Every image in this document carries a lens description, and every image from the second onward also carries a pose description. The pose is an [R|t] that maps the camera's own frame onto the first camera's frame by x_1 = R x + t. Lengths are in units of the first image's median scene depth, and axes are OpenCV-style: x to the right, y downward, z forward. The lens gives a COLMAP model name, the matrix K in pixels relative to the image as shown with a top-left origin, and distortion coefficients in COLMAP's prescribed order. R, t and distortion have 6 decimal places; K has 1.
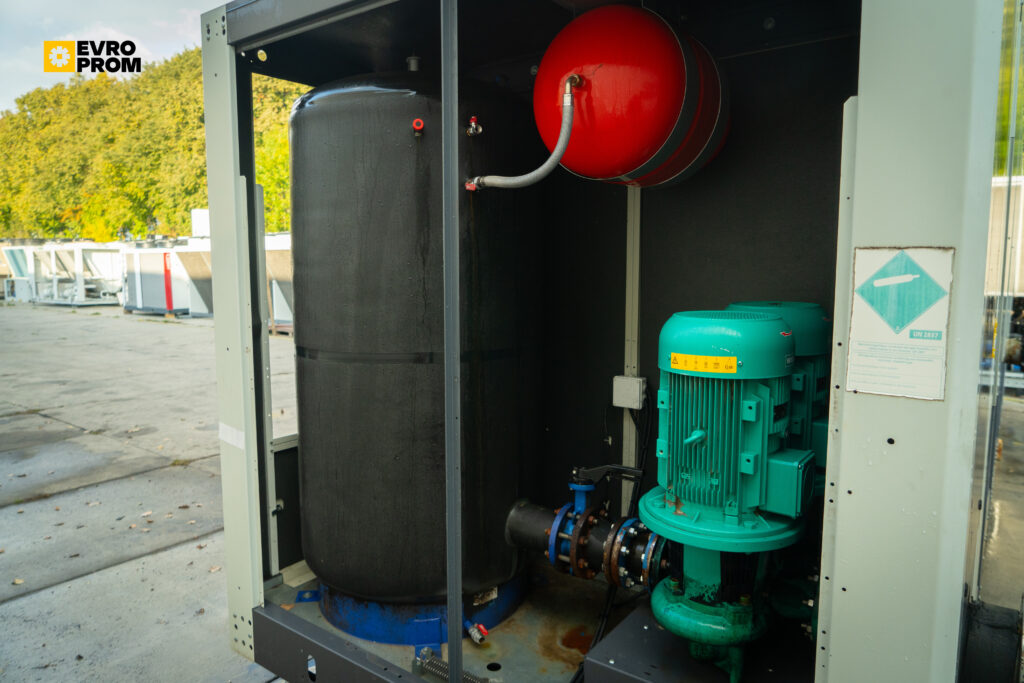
lens RADIAL K [[687.7, 0, 512.0], [0, 687.7, 341.5], [0, 0, 1]] dist [-0.024241, 0.000745]
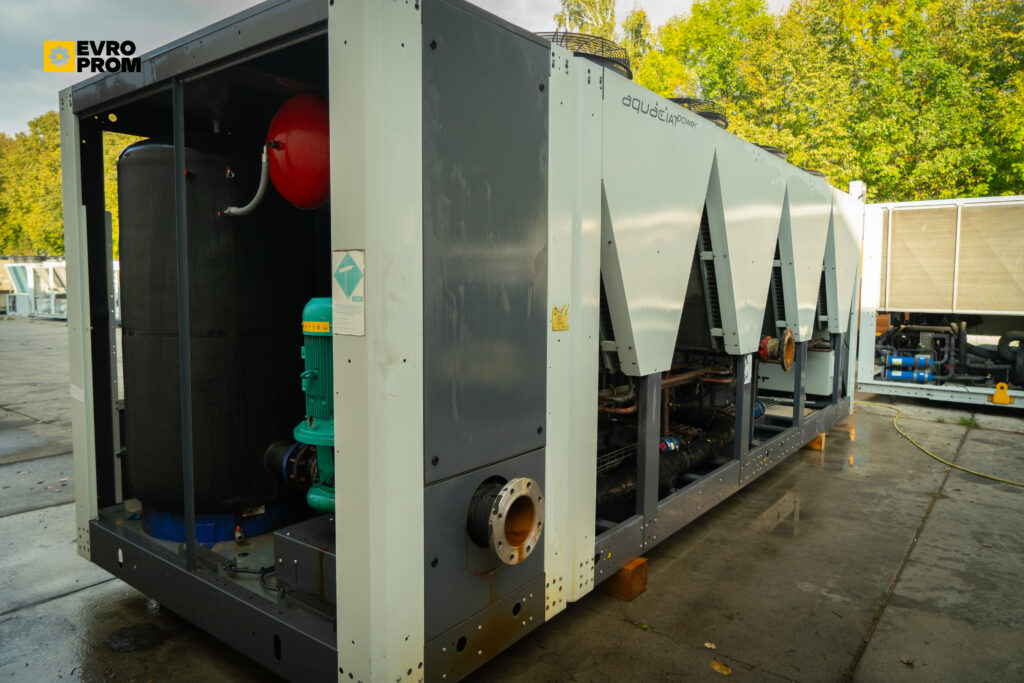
lens RADIAL K [[684.1, 0, 513.5], [0, 684.1, 336.4], [0, 0, 1]] dist [-0.024172, 0.000273]
pose [[0.999959, 0.006049, -0.006740, 0.125353], [-0.006295, 0.999295, -0.037020, 0.018311], [0.006512, 0.037061, 0.999292, -0.094069]]
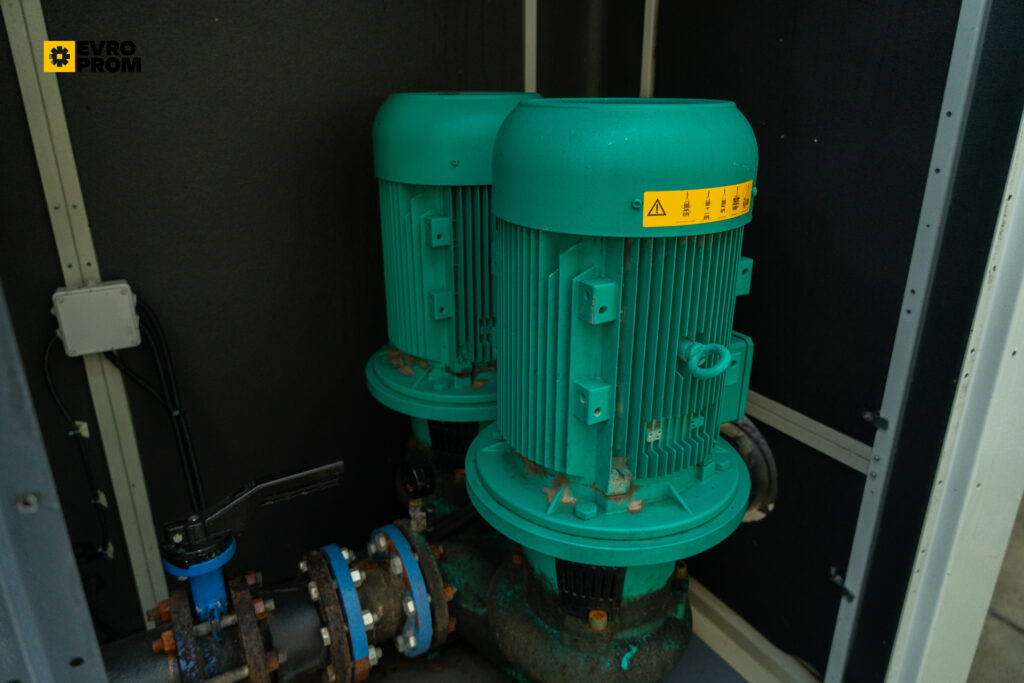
lens RADIAL K [[684.1, 0, 513.5], [0, 684.1, 336.4], [0, 0, 1]] dist [-0.024172, 0.000273]
pose [[0.387784, -0.316418, 0.865738, -0.035108], [0.107537, 0.948350, 0.298443, -0.006121], [-0.915456, -0.022633, 0.401782, 0.162154]]
